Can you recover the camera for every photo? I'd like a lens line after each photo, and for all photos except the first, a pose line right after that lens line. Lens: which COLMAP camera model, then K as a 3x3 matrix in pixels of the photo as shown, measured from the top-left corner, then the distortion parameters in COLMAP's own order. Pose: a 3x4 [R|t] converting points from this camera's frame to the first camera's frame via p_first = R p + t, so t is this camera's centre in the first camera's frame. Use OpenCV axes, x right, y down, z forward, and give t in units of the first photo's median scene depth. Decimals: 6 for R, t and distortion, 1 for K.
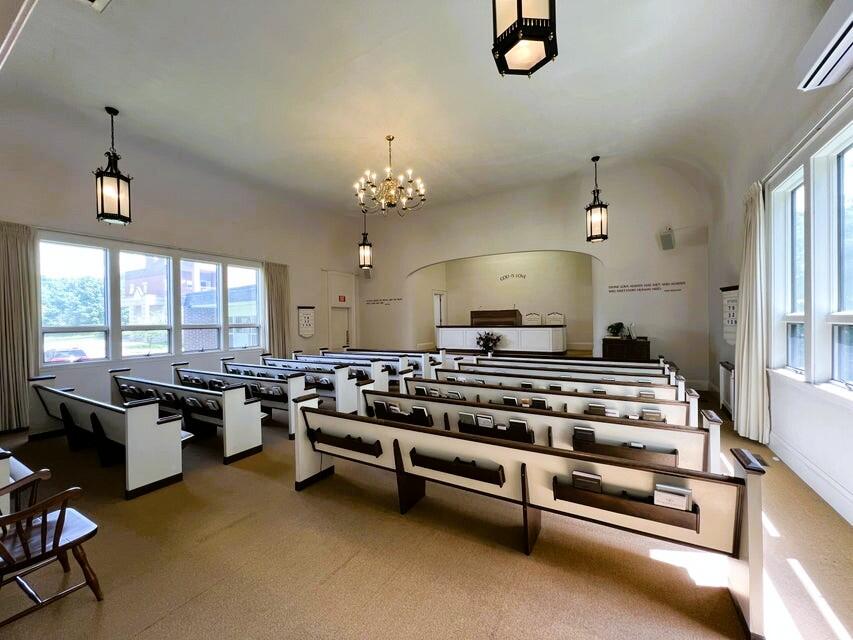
lens RADIAL K [[343.0, 0, 426.5], [0, 343.0, 320.0], [0, 0, 1]] dist [-0.000408, -0.000011]
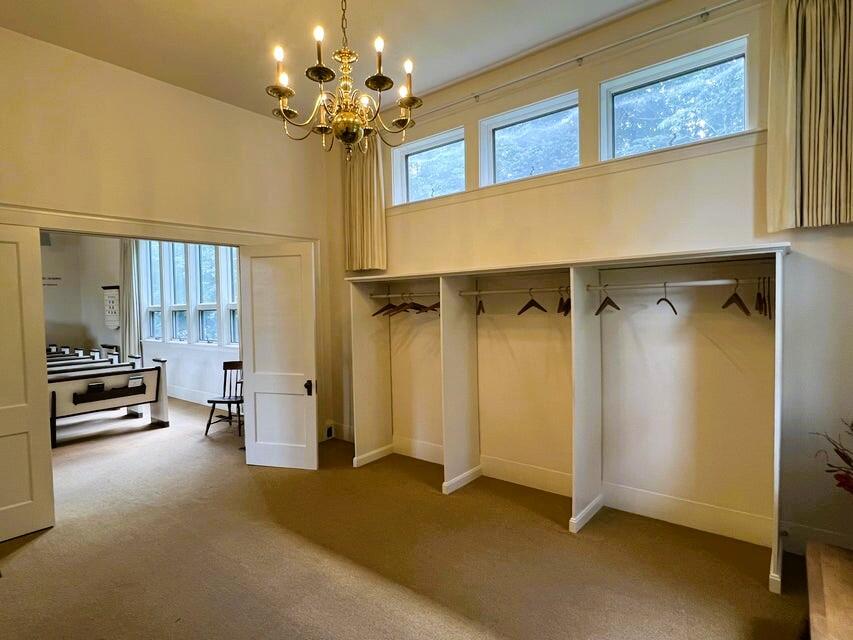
lens RADIAL K [[454.1, 0, 426.5], [0, 454.1, 320.0], [0, 0, 1]] dist [0.000407, 0.000120]
pose [[0.141508, -0.023549, 0.989657, -0.511946], [0.020464, 0.999573, 0.020859, 0.016324], [-0.989726, 0.017301, 0.141930, -0.352242]]
